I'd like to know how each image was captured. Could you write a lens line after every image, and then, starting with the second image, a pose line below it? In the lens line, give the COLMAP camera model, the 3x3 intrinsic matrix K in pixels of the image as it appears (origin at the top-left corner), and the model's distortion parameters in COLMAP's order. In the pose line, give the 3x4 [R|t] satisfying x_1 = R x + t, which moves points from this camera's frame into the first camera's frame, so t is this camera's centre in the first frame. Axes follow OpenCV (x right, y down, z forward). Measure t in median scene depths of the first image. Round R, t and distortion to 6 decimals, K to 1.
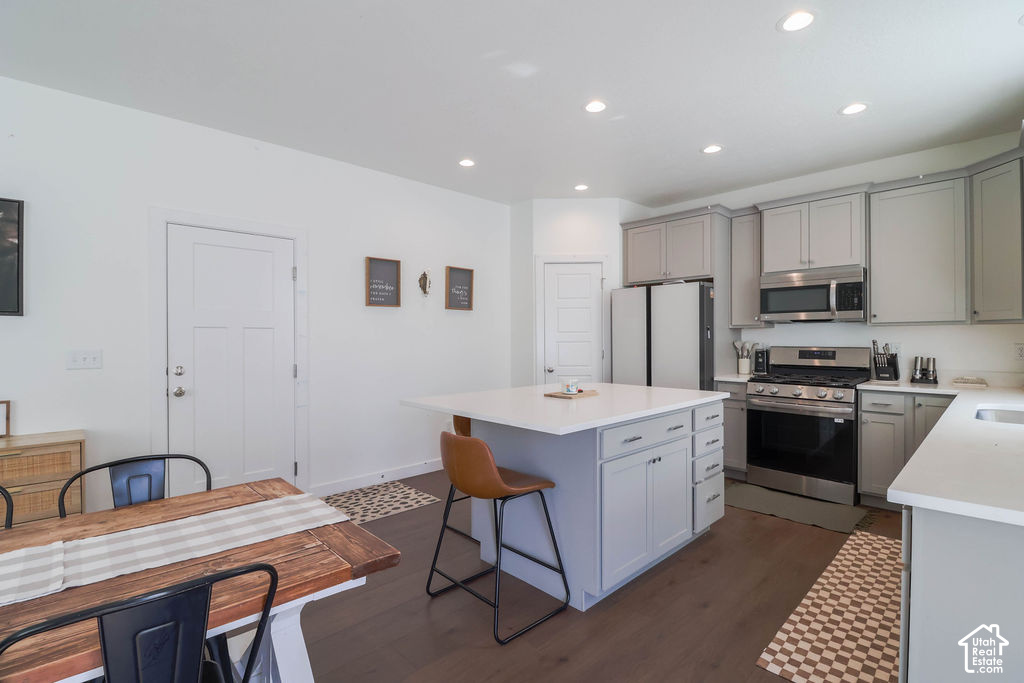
lens RADIAL K [[476.7, 0, 512.0], [0, 476.7, 341.5], [0, 0, 1]] dist [-0.007357, -0.001041]
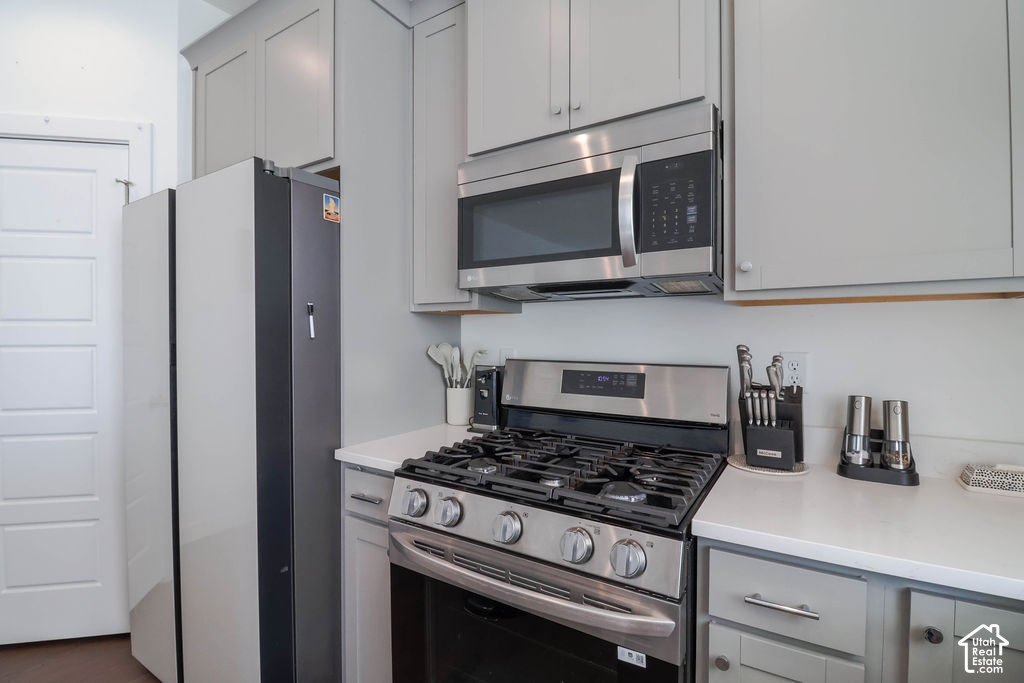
lens RADIAL K [[476.7, 0, 512.0], [0, 476.7, 341.5], [0, 0, 1]] dist [-0.007357, -0.001041]
pose [[0.967985, -0.002198, 0.250998, 0.542857], [0.001028, 0.999988, 0.004791, -0.007453], [-0.251005, -0.004380, 0.967976, 0.742589]]
